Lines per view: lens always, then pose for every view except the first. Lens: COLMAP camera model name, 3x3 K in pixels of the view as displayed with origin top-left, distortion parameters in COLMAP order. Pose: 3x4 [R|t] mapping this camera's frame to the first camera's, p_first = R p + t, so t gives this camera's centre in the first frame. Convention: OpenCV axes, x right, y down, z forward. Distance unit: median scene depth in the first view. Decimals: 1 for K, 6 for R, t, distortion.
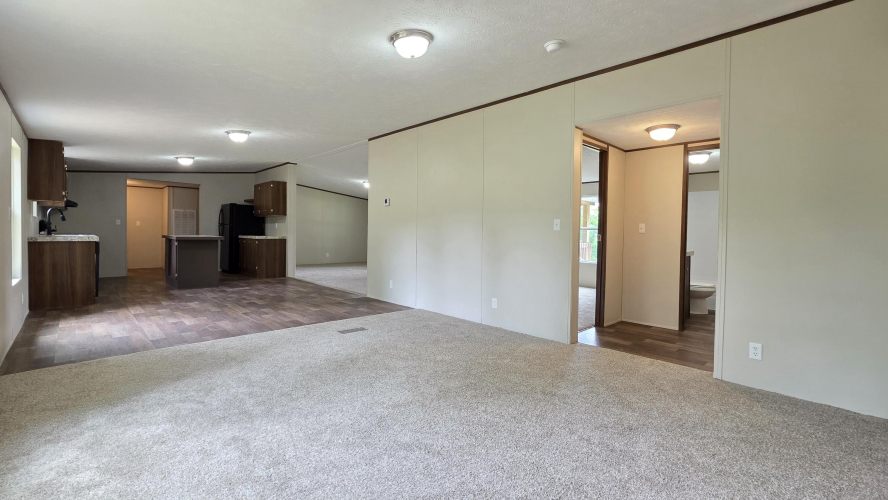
lens RADIAL K [[382.6, 0, 447.2], [0, 382.6, 239.3], [0, 0, 1]] dist [0.003215, 0.000170]
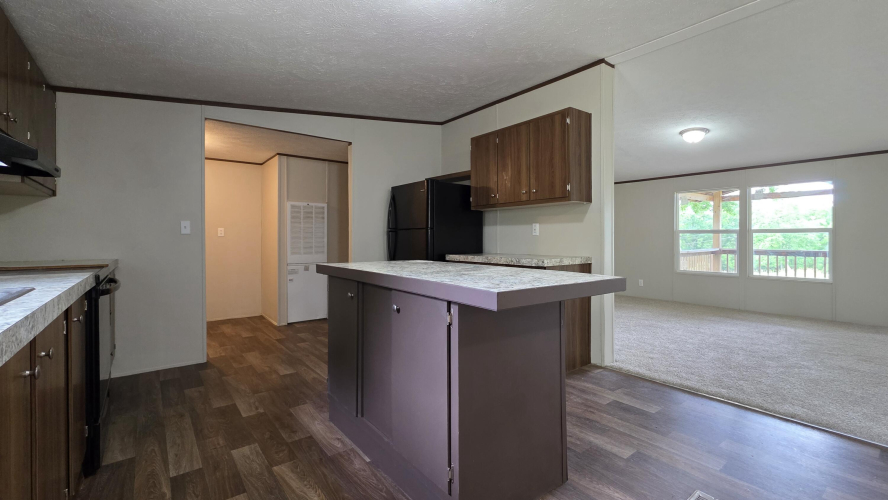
lens RADIAL K [[382.6, 0, 447.2], [0, 382.6, 239.3], [0, 0, 1]] dist [0.003215, 0.000170]
pose [[0.993772, -0.016251, -0.110238, -0.535892], [0.014483, 0.999754, -0.016824, -0.021694], [0.110484, 0.015123, 0.993763, 0.624534]]
